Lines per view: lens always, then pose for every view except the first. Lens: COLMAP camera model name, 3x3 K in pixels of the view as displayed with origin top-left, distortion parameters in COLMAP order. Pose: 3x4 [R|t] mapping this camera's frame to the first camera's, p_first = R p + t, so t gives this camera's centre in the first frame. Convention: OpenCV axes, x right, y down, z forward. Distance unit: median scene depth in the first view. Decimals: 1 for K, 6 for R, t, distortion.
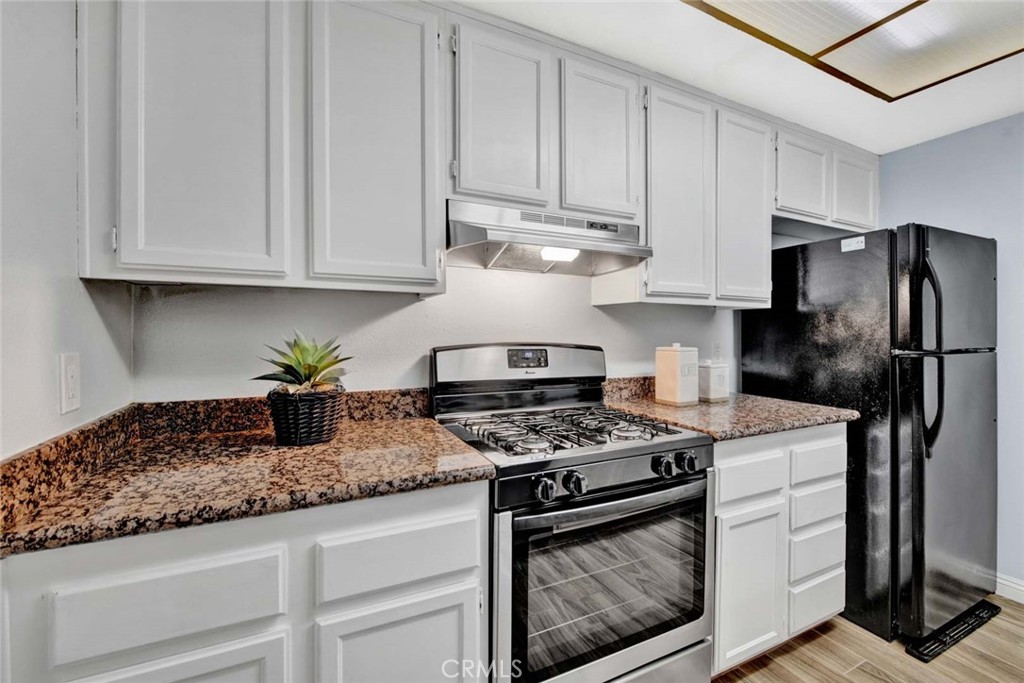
lens RADIAL K [[446.0, 0, 545.4], [0, 446.0, 326.3], [0, 0, 1]] dist [-0.021033, 0.001576]
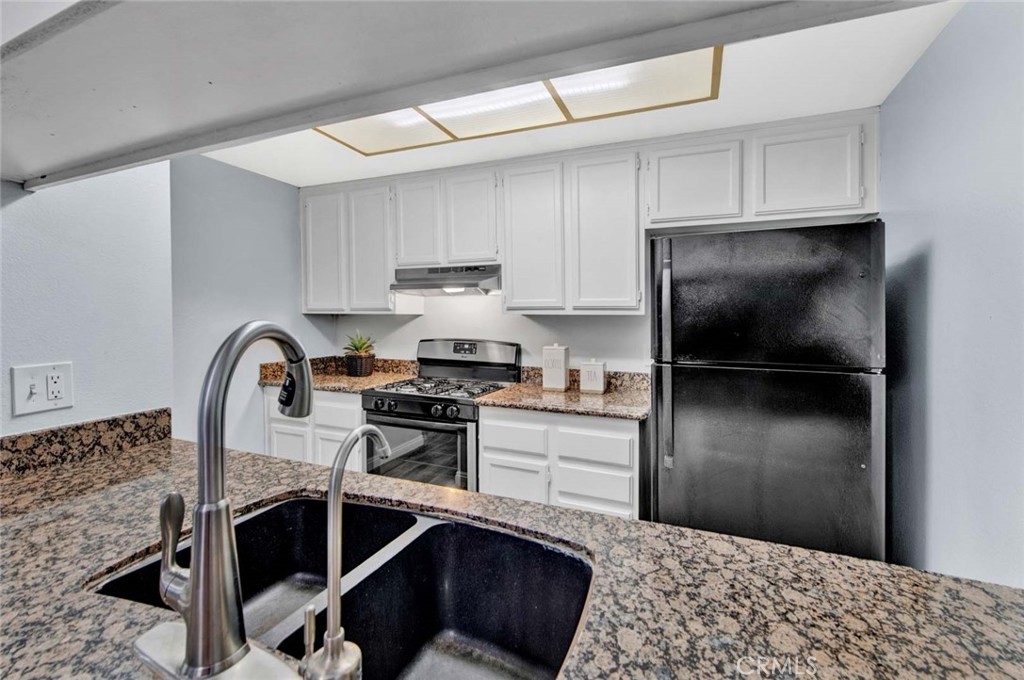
lens RADIAL K [[431.1, 0, 513.0], [0, 431.1, 316.2], [0, 0, 1]] dist [0.002884, -0.005403]
pose [[0.649442, -0.008970, -0.760358, 1.476672], [0.005134, 0.999959, -0.007411, -0.042856], [0.760394, 0.000909, 0.649462, 0.079687]]
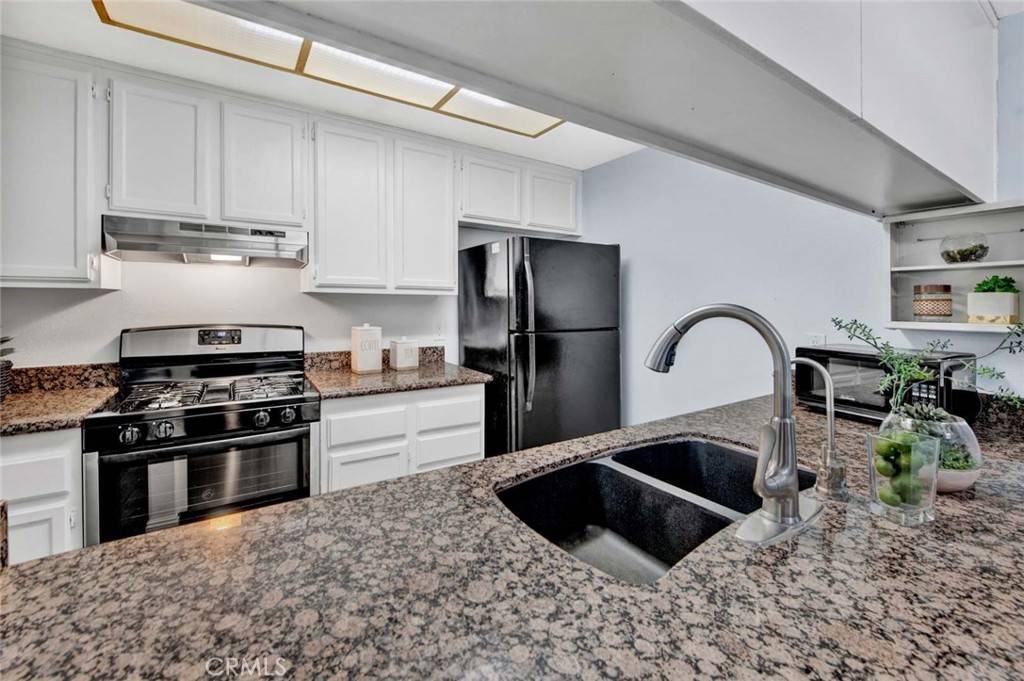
lens RADIAL K [[431.1, 0, 535.6], [0, 431.1, 296.6], [0, 0, 1]] dist [0.002884, -0.005403]
pose [[0.992593, 0.002458, 0.121464, 0.756591], [-0.002010, 0.999991, -0.003817, -0.043316], [-0.121472, 0.003545, 0.992589, -0.334984]]
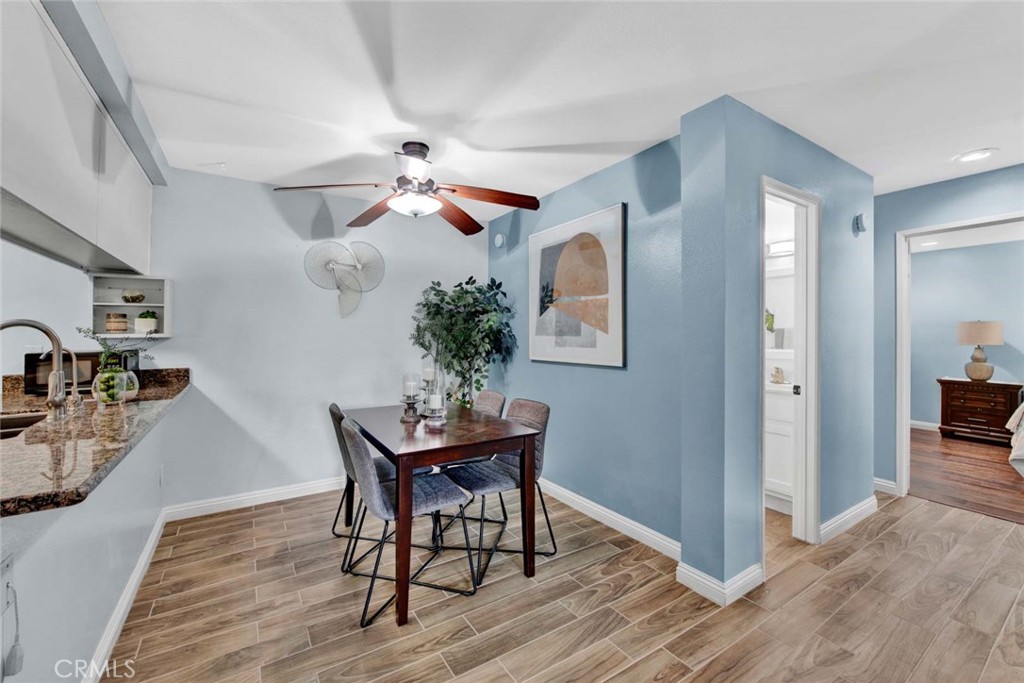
lens RADIAL K [[419.2, 0, 517.9], [0, 419.2, 328.7], [0, 0, 1]] dist [-0.017247, -0.000832]
pose [[-0.090785, 0.006696, 0.995848, -0.010418], [-0.001890, 0.999974, -0.006896, -0.008522], [-0.995869, -0.002508, -0.090770, -0.920364]]
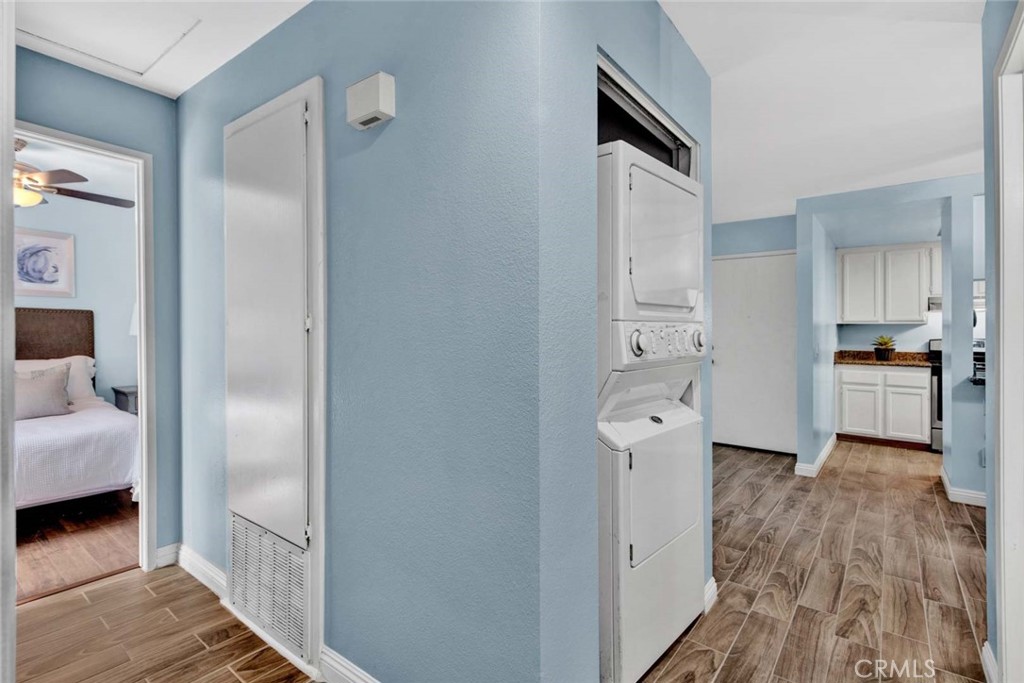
lens RADIAL K [[489.7, 0, 515.7], [0, 489.7, 331.2], [0, 0, 1]] dist [-0.000863, -0.000277]
pose [[0.405960, 0.004649, -0.913879, 1.747391], [0.000865, 0.999985, 0.005472, -0.032321], [0.913891, -0.003012, 0.405949, -3.123752]]
